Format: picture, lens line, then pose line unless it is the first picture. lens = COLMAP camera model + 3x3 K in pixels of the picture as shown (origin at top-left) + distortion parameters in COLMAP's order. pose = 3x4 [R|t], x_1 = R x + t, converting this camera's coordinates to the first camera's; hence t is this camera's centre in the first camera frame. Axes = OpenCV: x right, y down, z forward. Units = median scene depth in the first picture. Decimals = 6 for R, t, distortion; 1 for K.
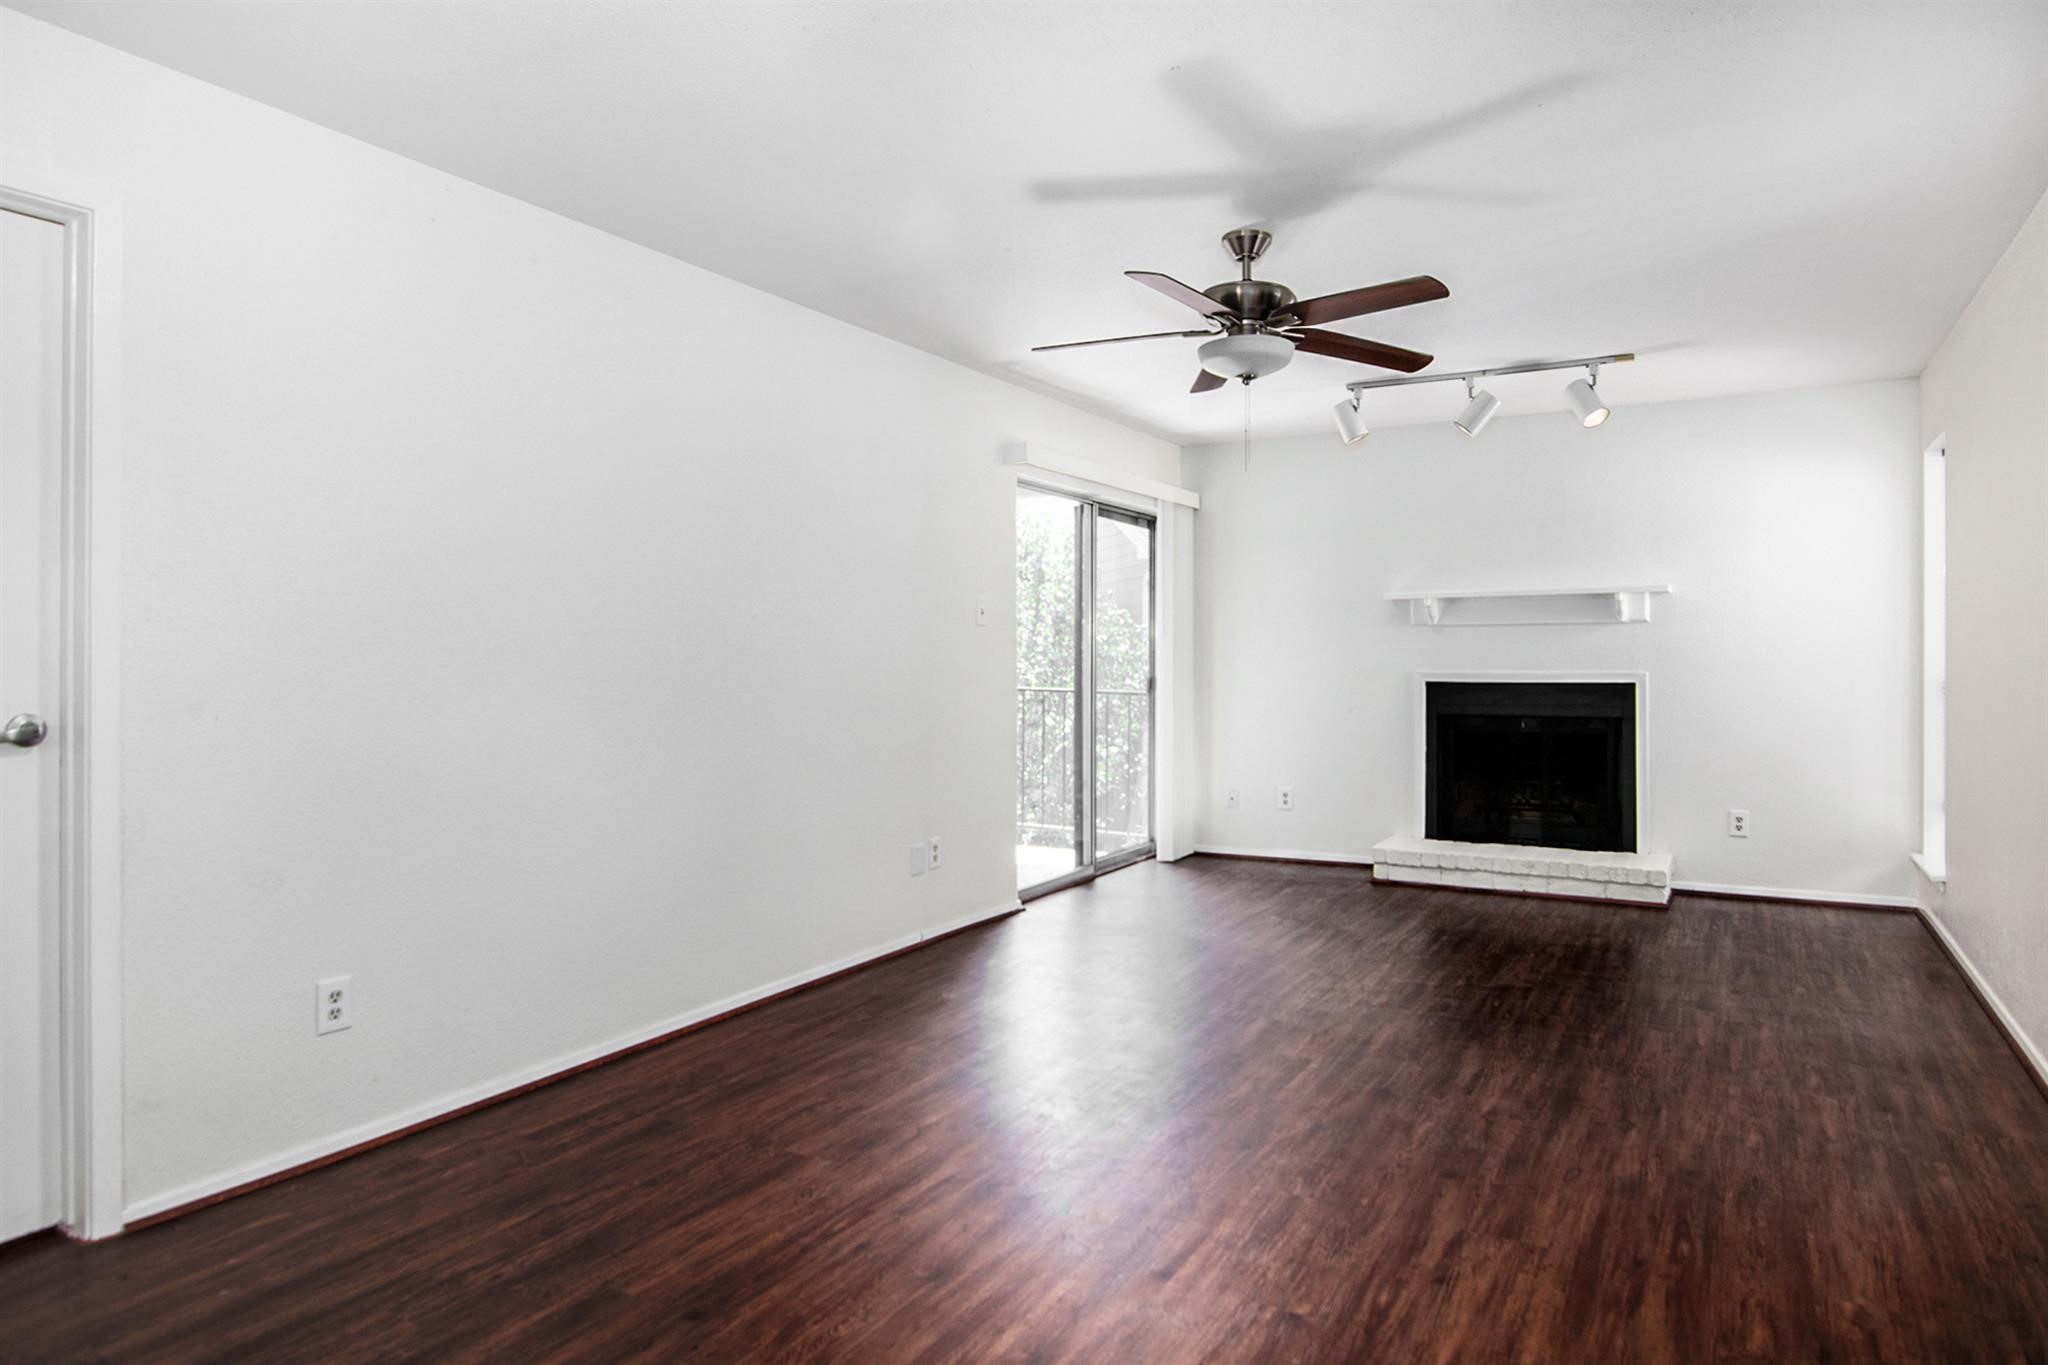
lens RADIAL K [[1223.4, 0, 1042.8], [0, 1223.4, 614.0], [0, 0, 1]] dist [-0.017569, -0.001592]
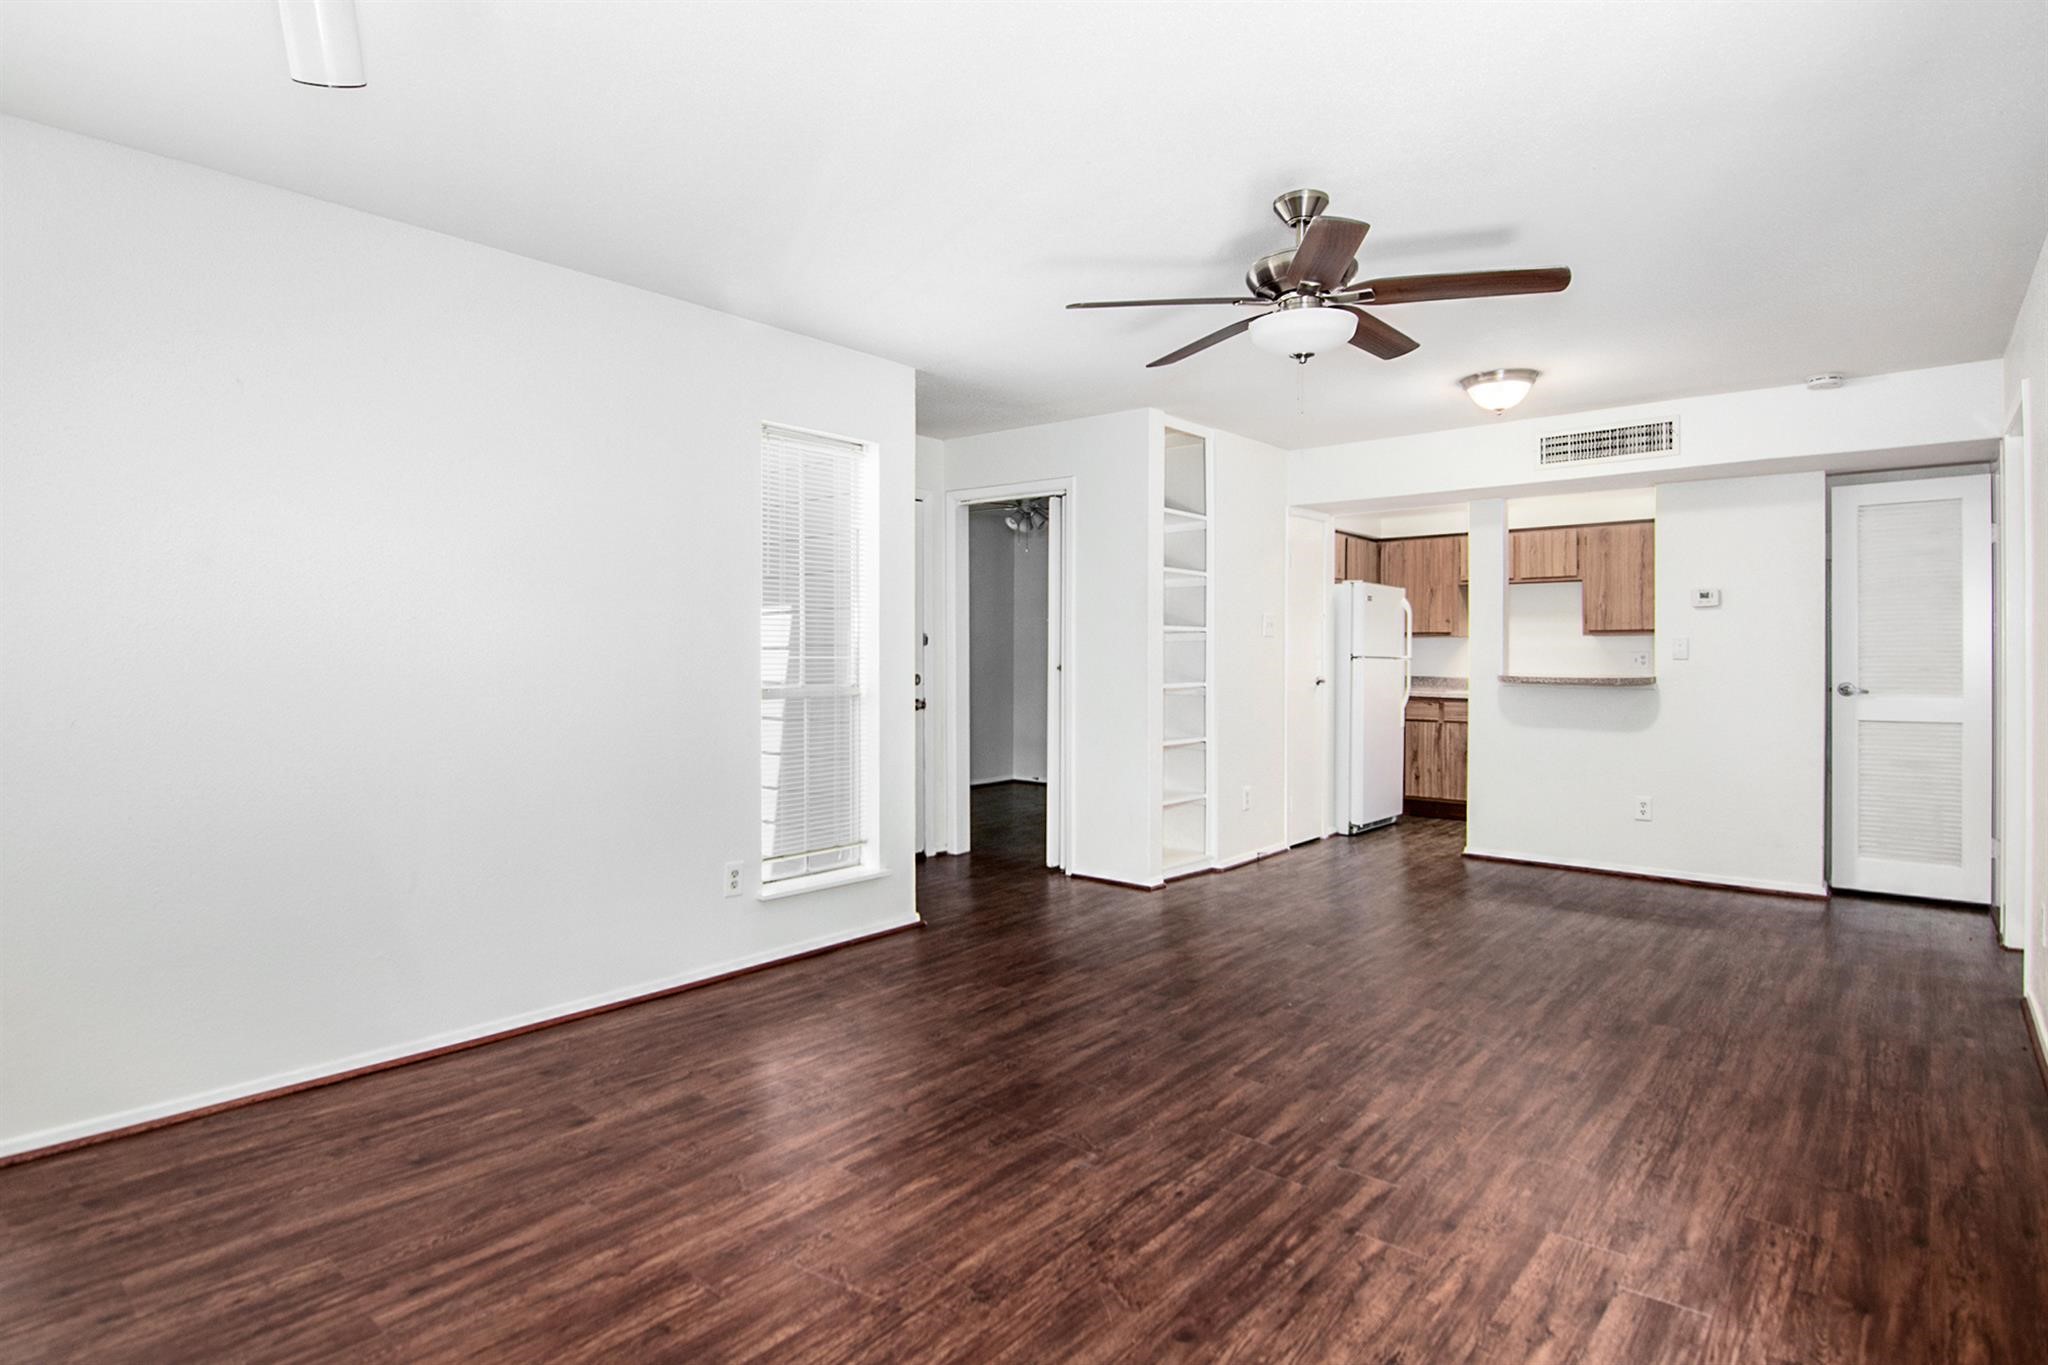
lens RADIAL K [[1055.6, 0, 982.4], [0, 1055.6, 660.5], [0, 0, 1]] dist [-0.012232, -0.008607]
pose [[-0.976512, 0.001400, 0.215456, 0.269353], [-0.003797, 0.999712, -0.023707, 0.063573], [-0.215428, -0.023968, -0.976226, 2.145628]]
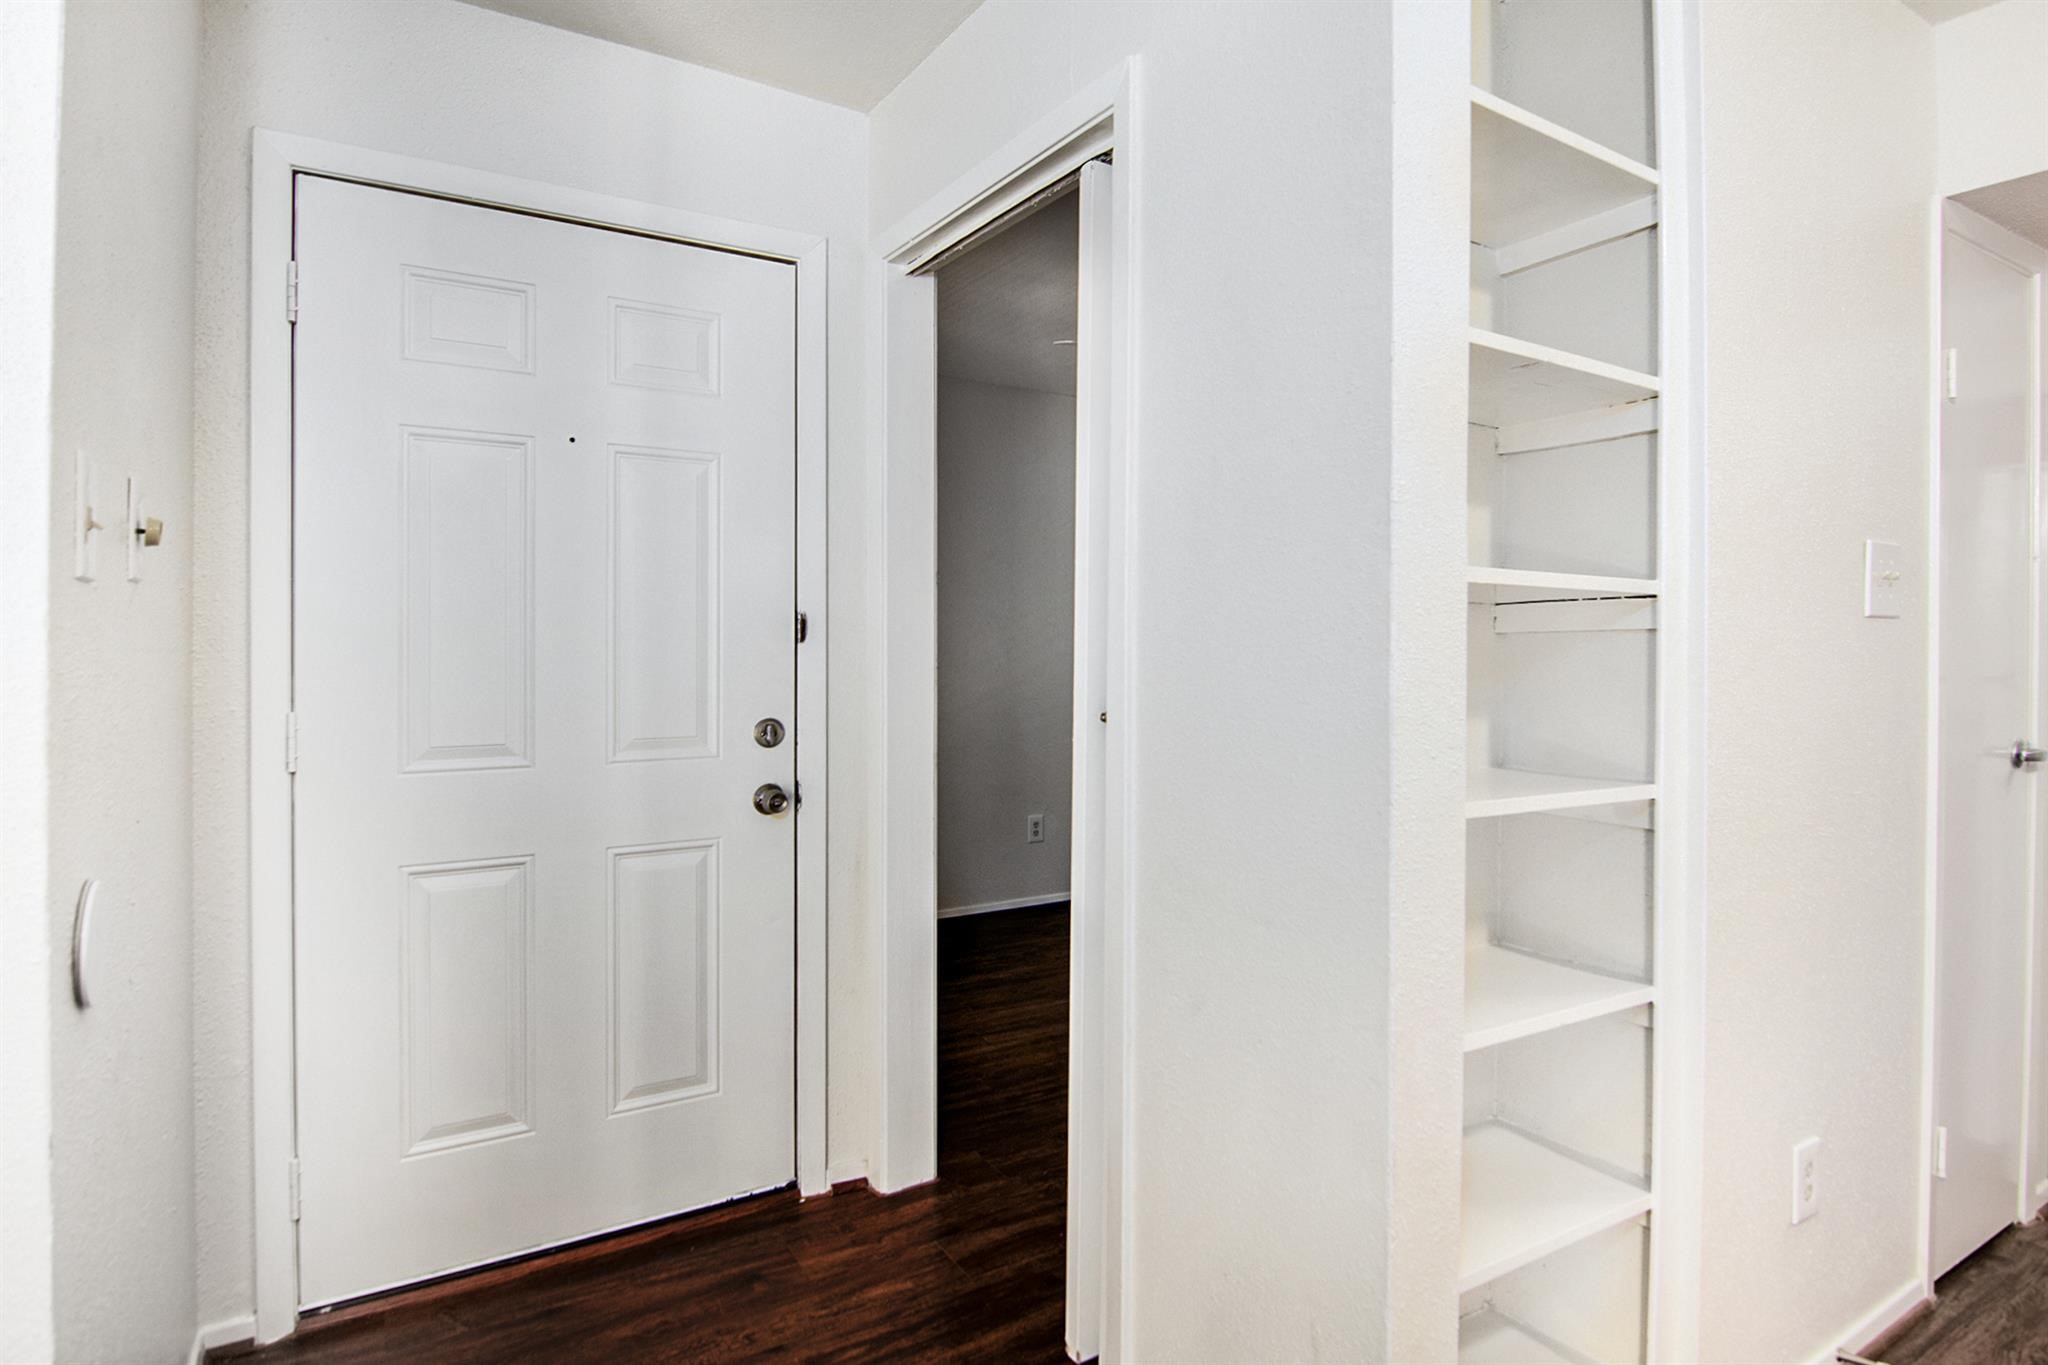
lens RADIAL K [[1073.4, 0, 979.6], [0, 1073.4, 651.8], [0, 0, 1]] dist [-0.013816, -0.006357]
pose [[-0.861431, -0.002470, 0.507868, 0.303099], [-0.019838, 0.999389, -0.028789, 0.016061], [-0.507487, -0.034874, -0.860953, 0.847369]]
